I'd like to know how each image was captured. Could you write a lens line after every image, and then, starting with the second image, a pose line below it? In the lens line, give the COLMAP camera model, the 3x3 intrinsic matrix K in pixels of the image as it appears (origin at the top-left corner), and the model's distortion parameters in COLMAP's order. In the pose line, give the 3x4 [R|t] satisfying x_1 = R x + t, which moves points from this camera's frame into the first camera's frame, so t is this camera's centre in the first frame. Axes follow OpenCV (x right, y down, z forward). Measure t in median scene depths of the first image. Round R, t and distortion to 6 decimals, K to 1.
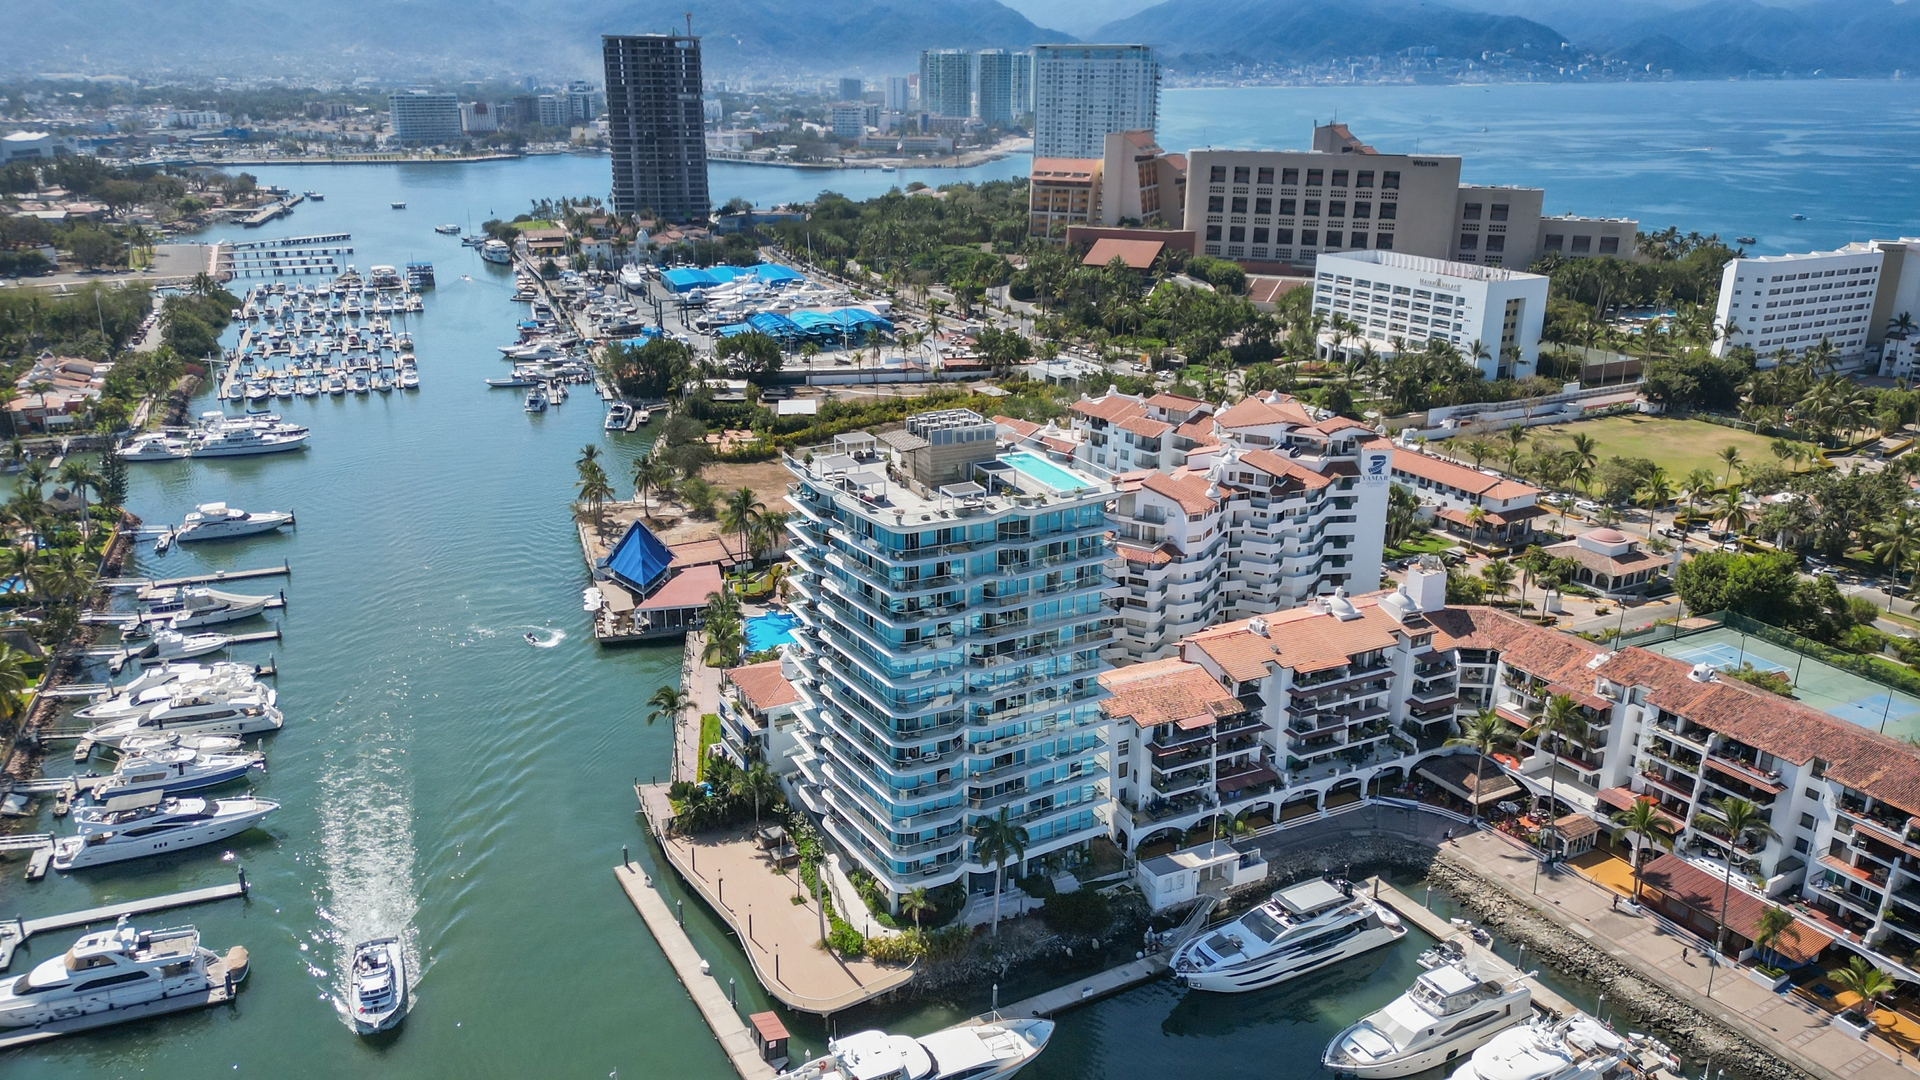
lens RADIAL K [[1414.1, 0, 960.0], [0, 1414.1, 540.0], [0, 0, 1]] dist [0.084321, -0.065001]
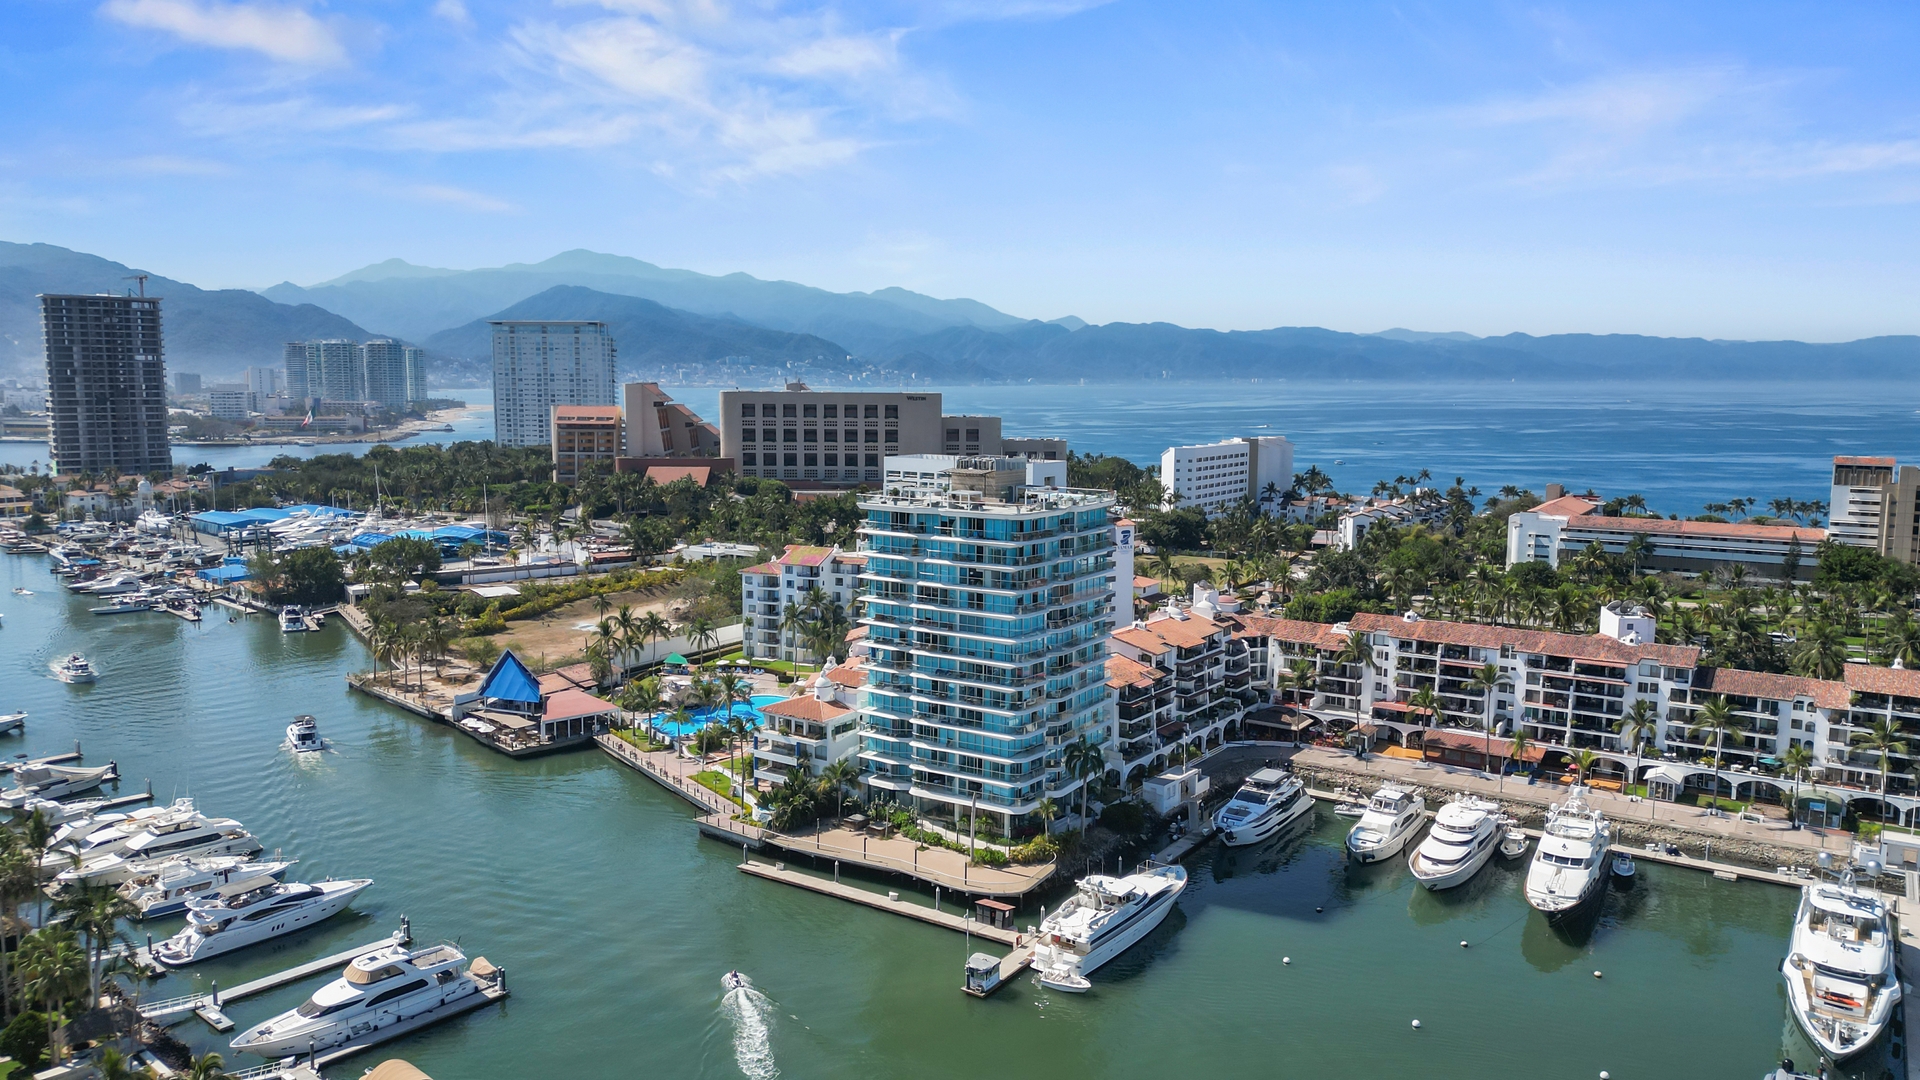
lens RADIAL K [[1337.4, 0, 960.0], [0, 1337.4, 540.0], [0, 0, 1]] dist [0.134270, -0.184059]
pose [[0.891469, -0.057174, 0.449459, -0.523999], [0.144893, 0.975888, -0.163245, 0.167567], [-0.429289, 0.210652, 0.878258, -0.075353]]
